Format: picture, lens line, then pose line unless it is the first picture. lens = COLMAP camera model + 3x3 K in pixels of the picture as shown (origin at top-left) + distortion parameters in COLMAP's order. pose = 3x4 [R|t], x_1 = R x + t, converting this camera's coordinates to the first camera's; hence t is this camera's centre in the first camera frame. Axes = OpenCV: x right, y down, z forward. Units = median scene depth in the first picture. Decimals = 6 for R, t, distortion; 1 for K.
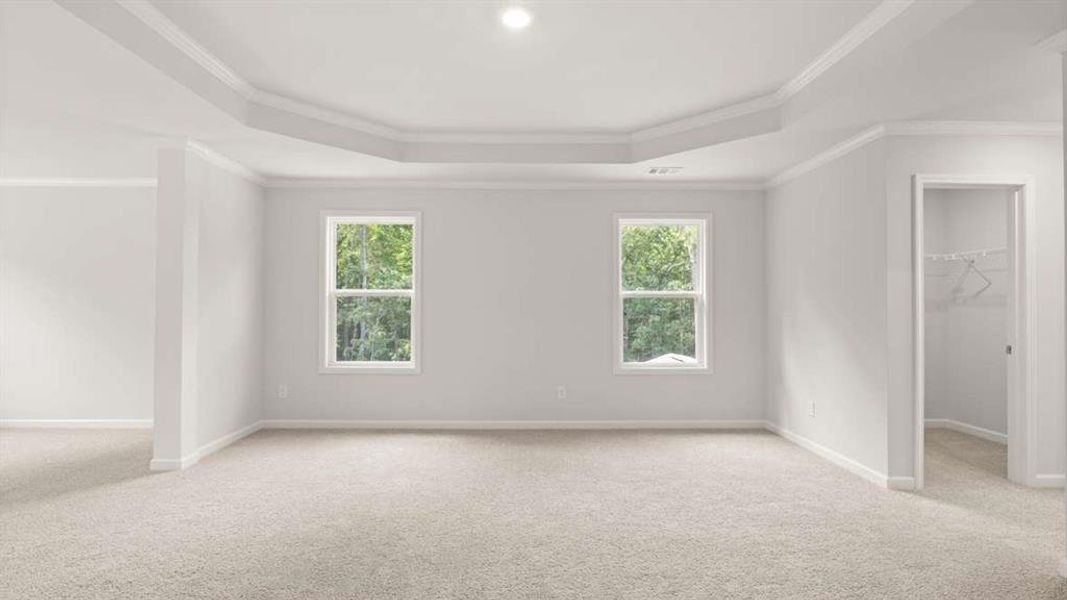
lens RADIAL K [[447.6, 0, 527.5], [0, 447.6, 307.5], [0, 0, 1]] dist [-0.000628, -0.000243]
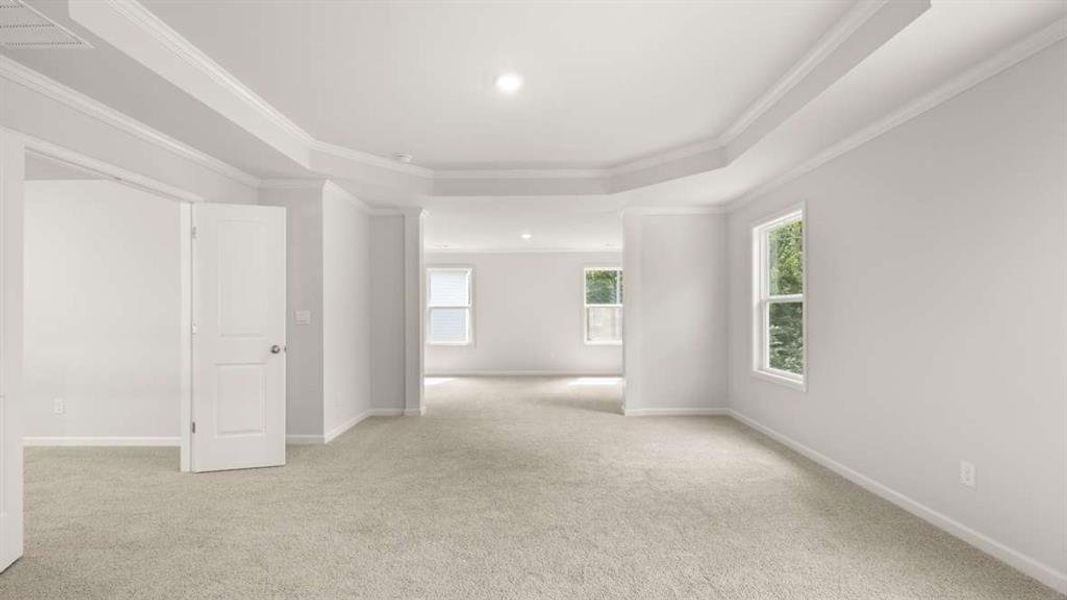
lens RADIAL K [[447.6, 0, 527.5], [0, 447.6, 307.5], [0, 0, 1]] dist [-0.000628, -0.000243]
pose [[-0.013348, -0.019811, -0.999715, 0.680593], [0.008876, 0.999762, -0.019931, 0.001081], [0.999872, -0.009140, -0.013169, 0.561177]]
